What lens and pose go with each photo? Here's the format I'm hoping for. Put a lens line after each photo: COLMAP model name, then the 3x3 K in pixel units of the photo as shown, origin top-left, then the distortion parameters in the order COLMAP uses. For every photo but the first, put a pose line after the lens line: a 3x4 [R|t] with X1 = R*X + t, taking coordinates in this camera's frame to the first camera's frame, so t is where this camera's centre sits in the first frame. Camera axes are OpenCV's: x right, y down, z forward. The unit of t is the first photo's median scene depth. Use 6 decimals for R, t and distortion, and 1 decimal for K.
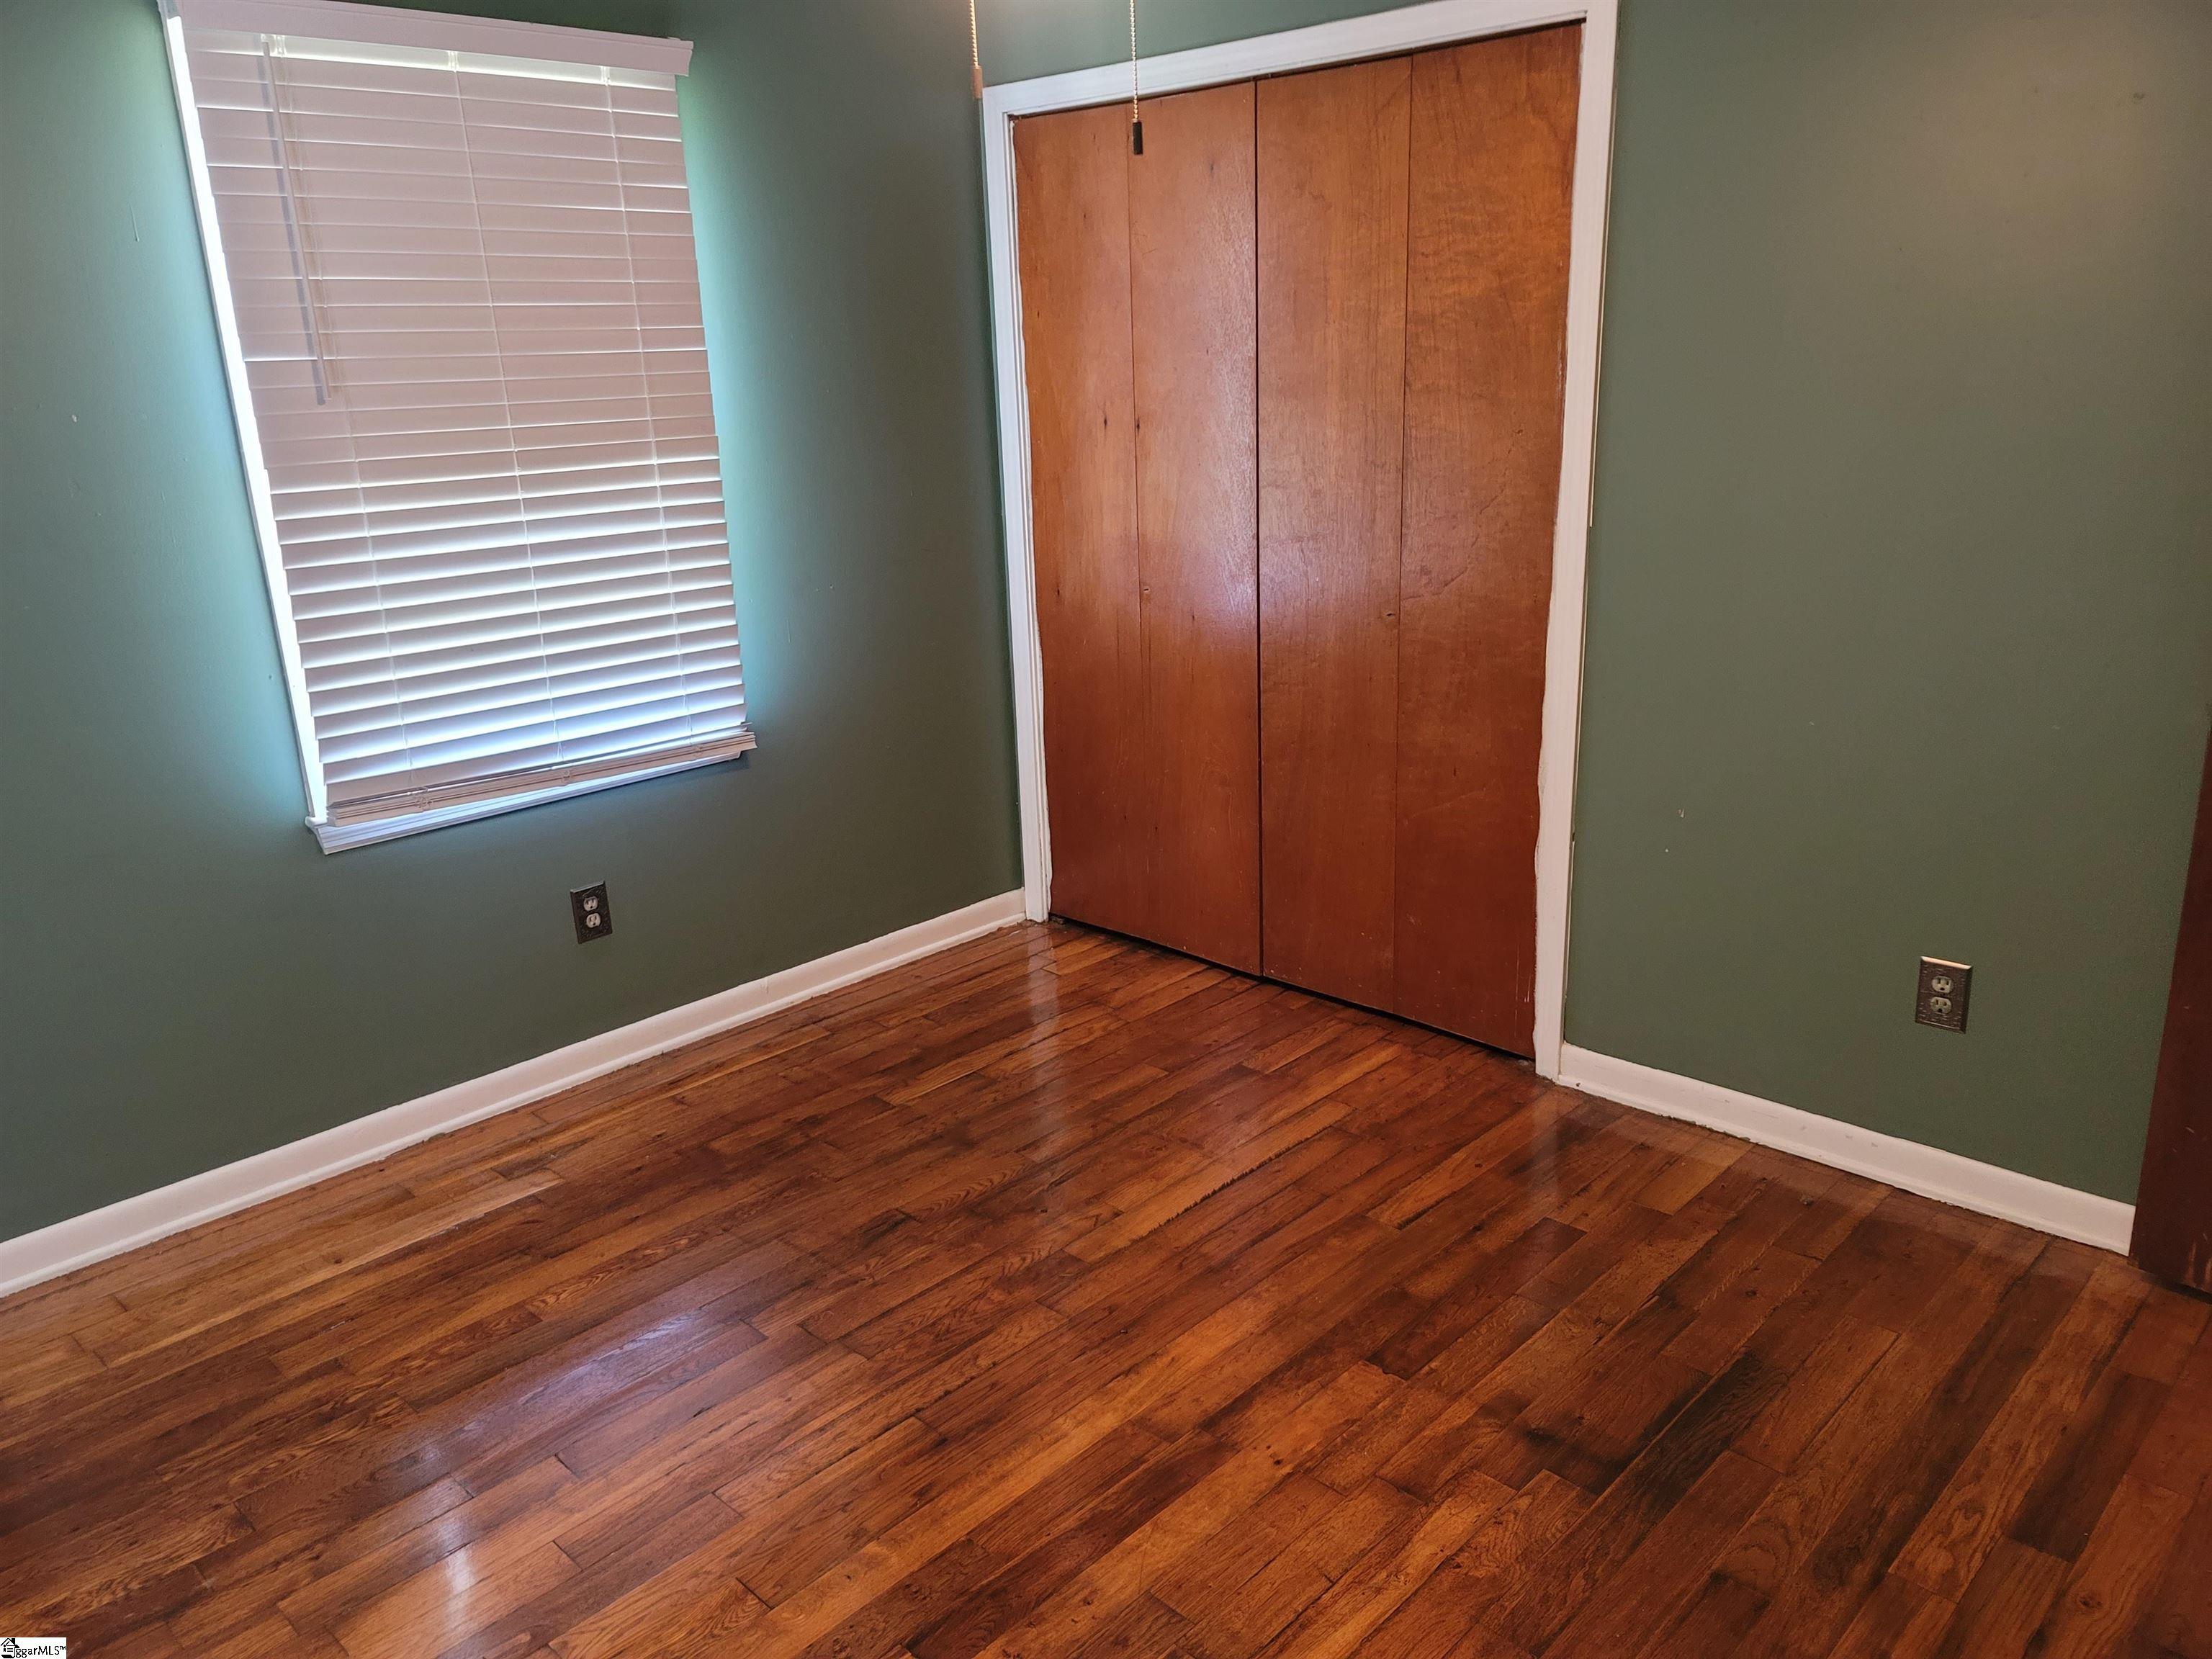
lens RADIAL K [[1601.7, 0, 1123.1], [0, 1601.7, 837.0], [0, 0, 1]] dist [0.068801, -0.049737]
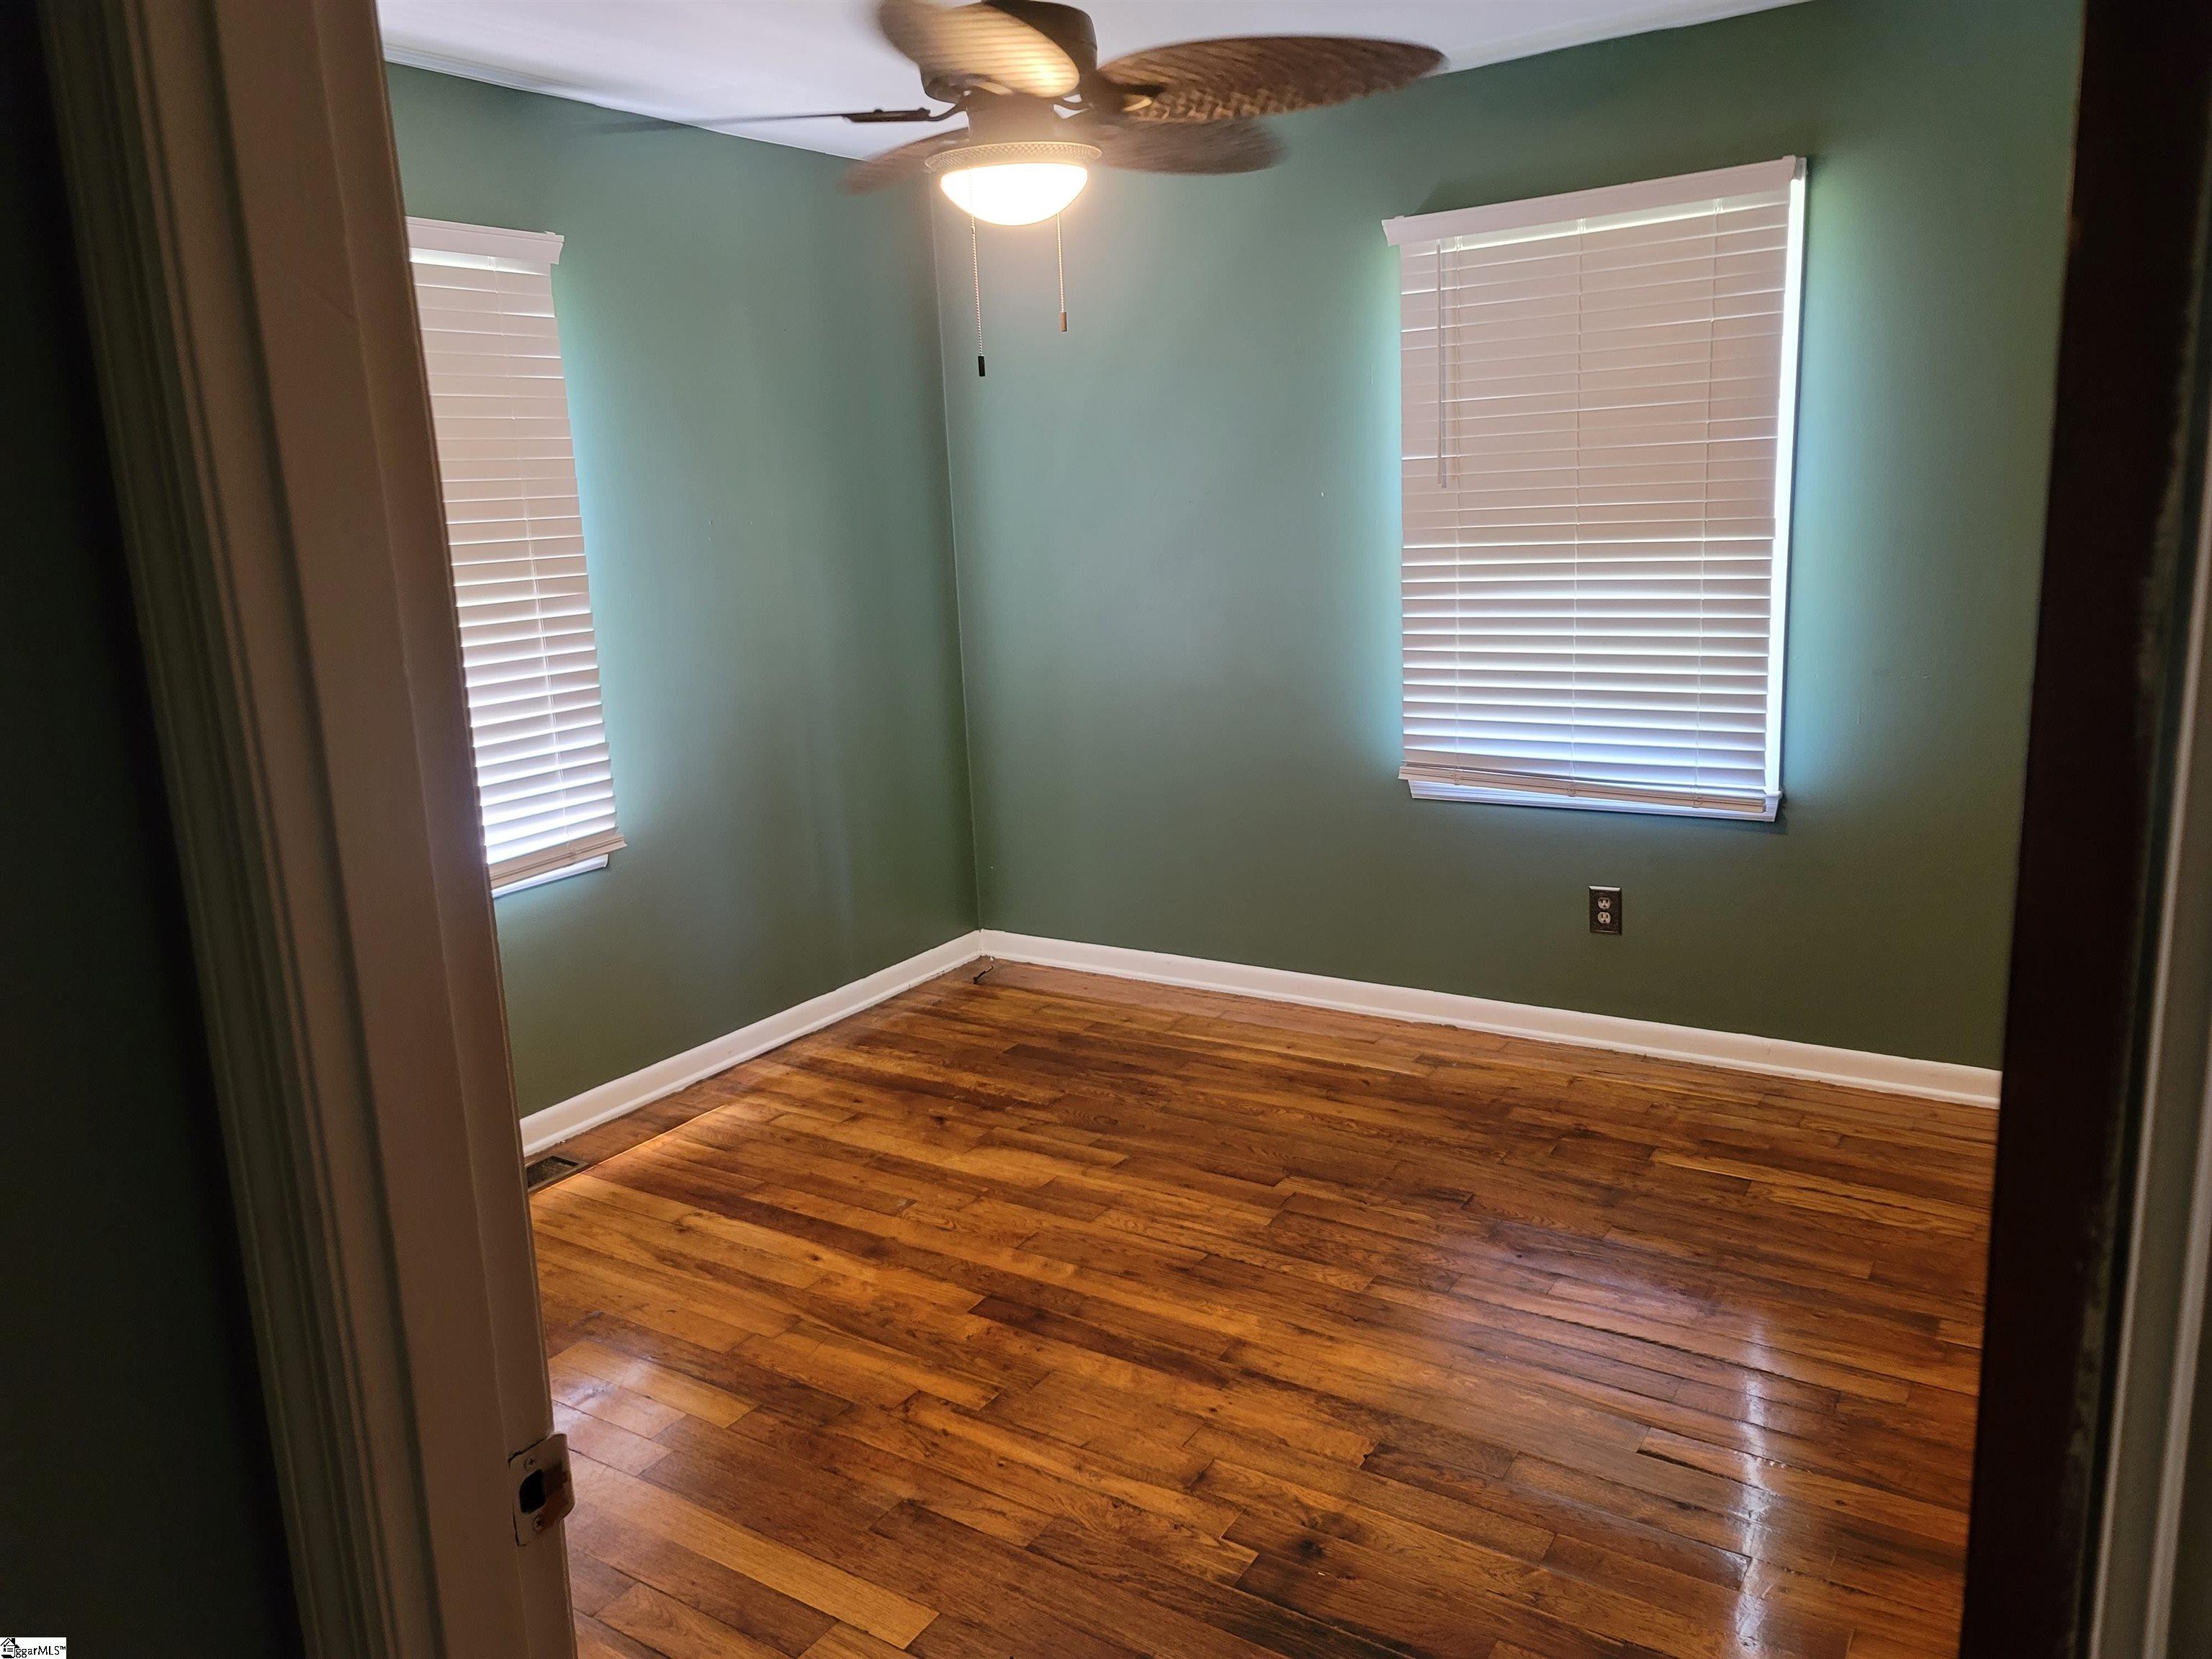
lens RADIAL K [[1601.7, 0, 1123.1], [0, 1601.7, 837.0], [0, 0, 1]] dist [0.068801, -0.049737]
pose [[0.205166, 0.242820, -0.948127, 0.855760], [-0.248425, 0.949929, 0.189524, -0.171035], [0.946674, 0.196655, 0.255215, 0.428705]]
